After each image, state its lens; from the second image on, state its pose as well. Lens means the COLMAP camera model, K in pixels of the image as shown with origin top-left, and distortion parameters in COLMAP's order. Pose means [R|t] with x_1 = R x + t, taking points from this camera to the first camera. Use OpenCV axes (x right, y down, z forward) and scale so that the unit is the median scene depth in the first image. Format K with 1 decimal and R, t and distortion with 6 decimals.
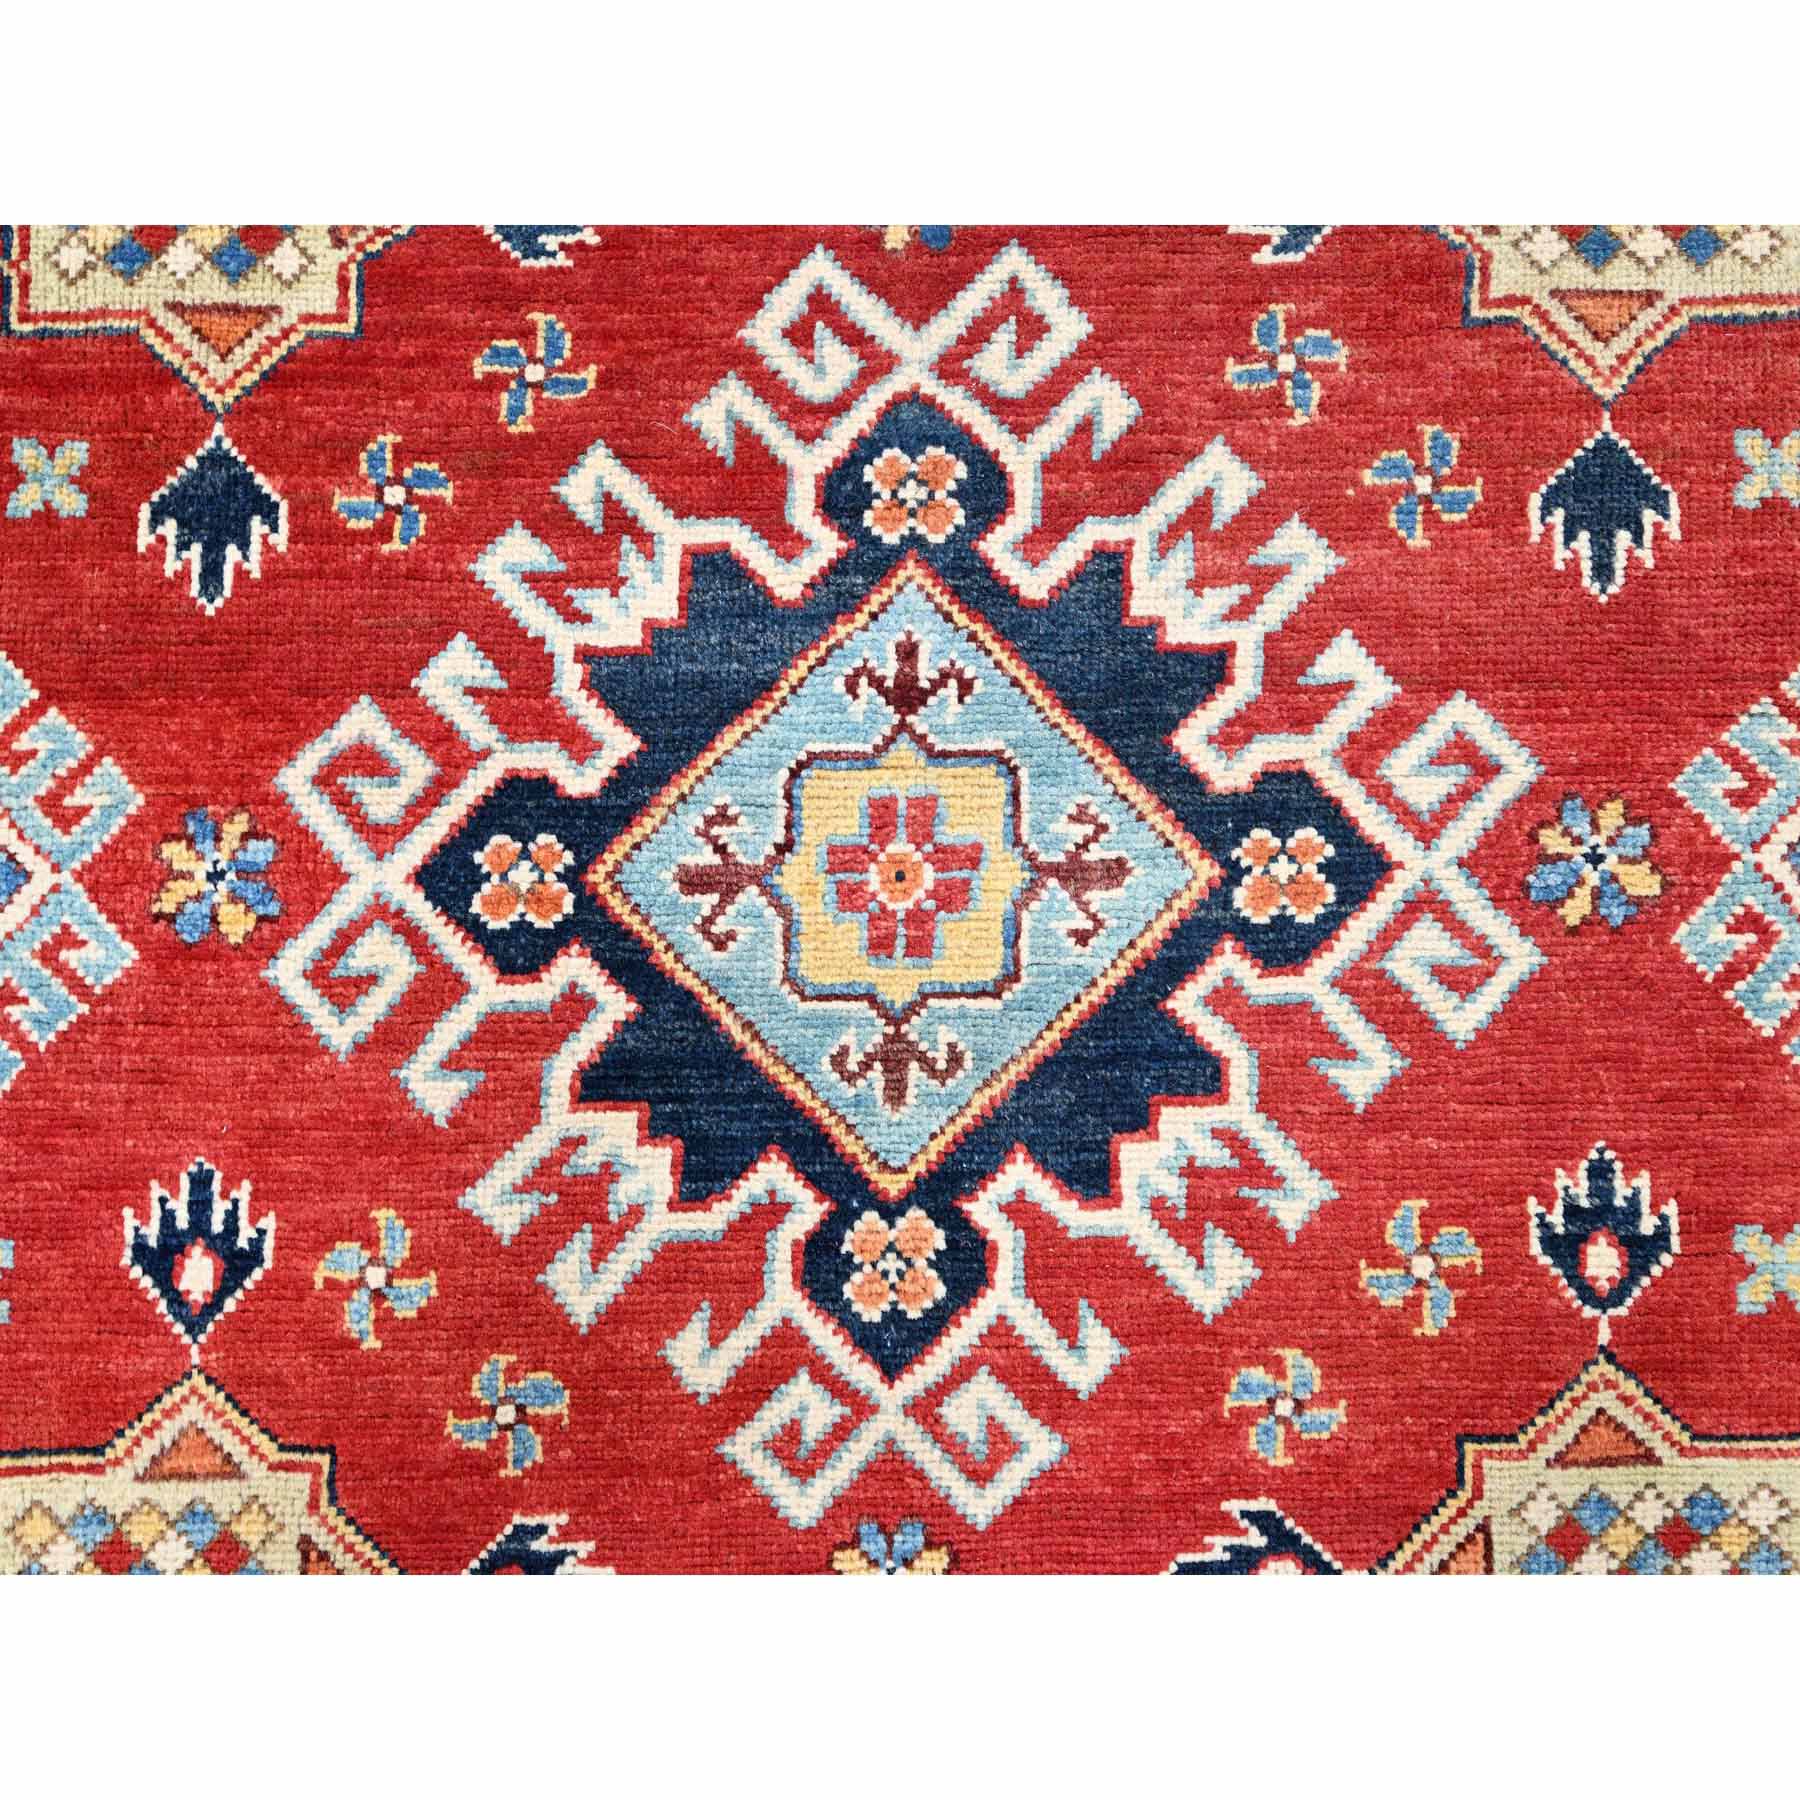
lens RADIAL K [[2322.6, 0, 900.0], [0, 2322.6, 900.0], [0, 0, 1]] dist [-0.004691, 0.000989]
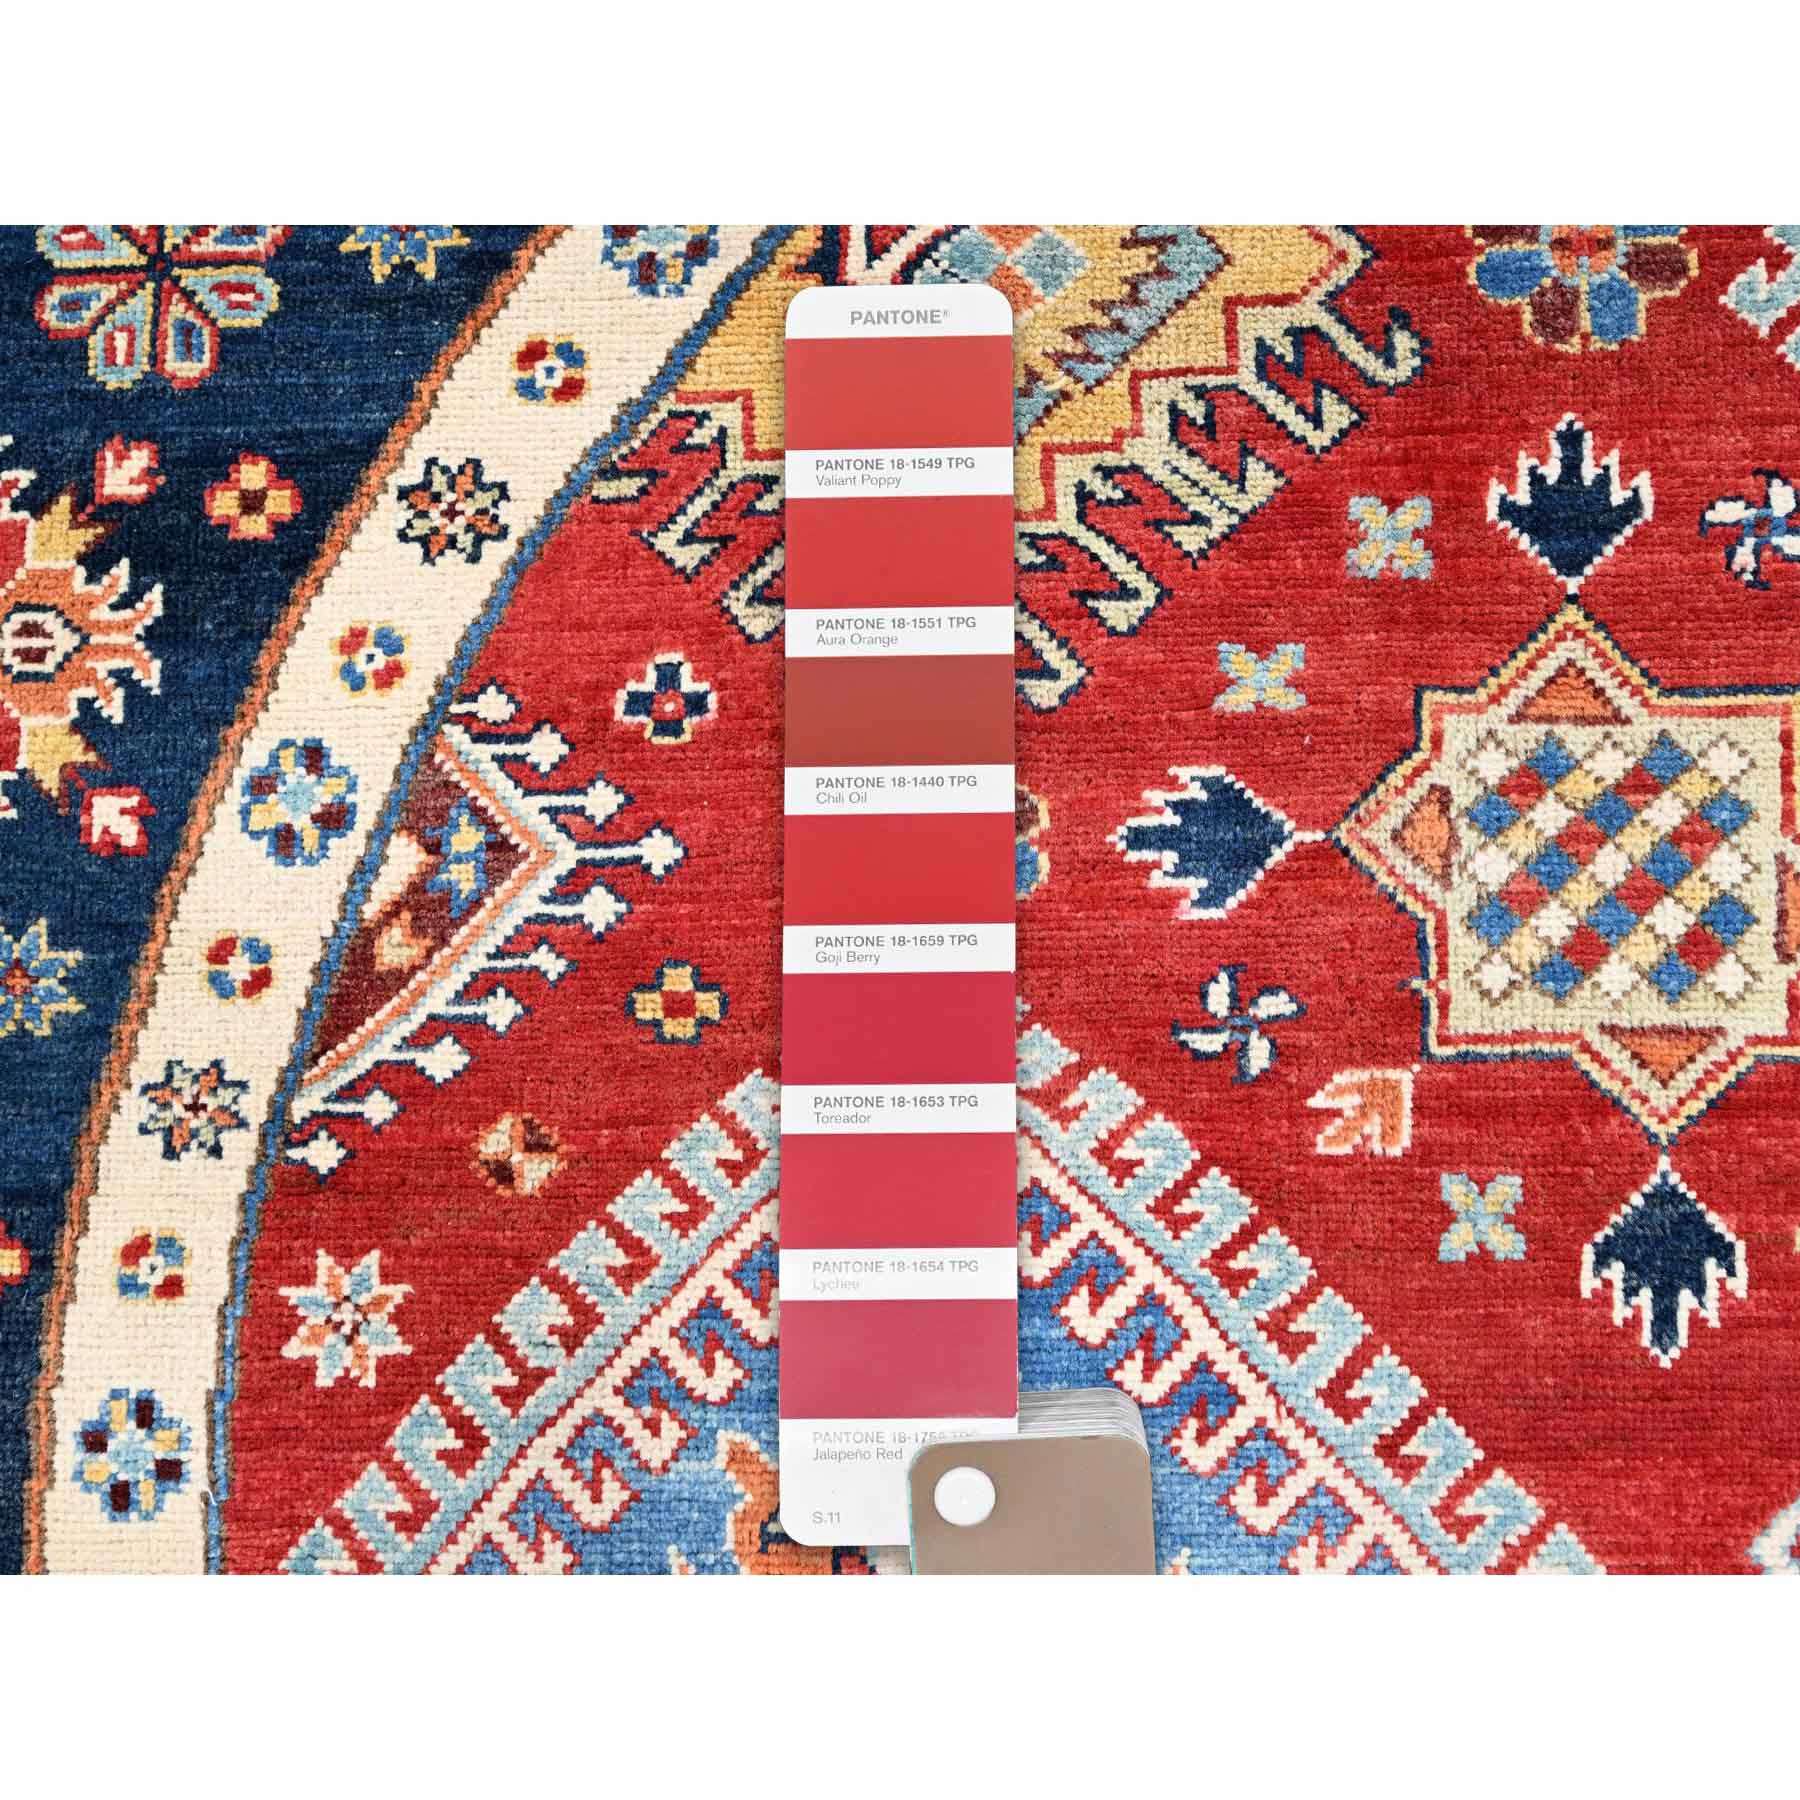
lens RADIAL K [[2322.6, 0, 900.0], [0, 2322.6, 900.0], [0, 0, 1]] dist [-0.004691, 0.000989]
pose [[0.998975, -0.010759, -0.043965, -0.561433], [0.010147, 0.999849, -0.014130, -0.300233], [0.044110, 0.013669, 0.998933, 0.056128]]
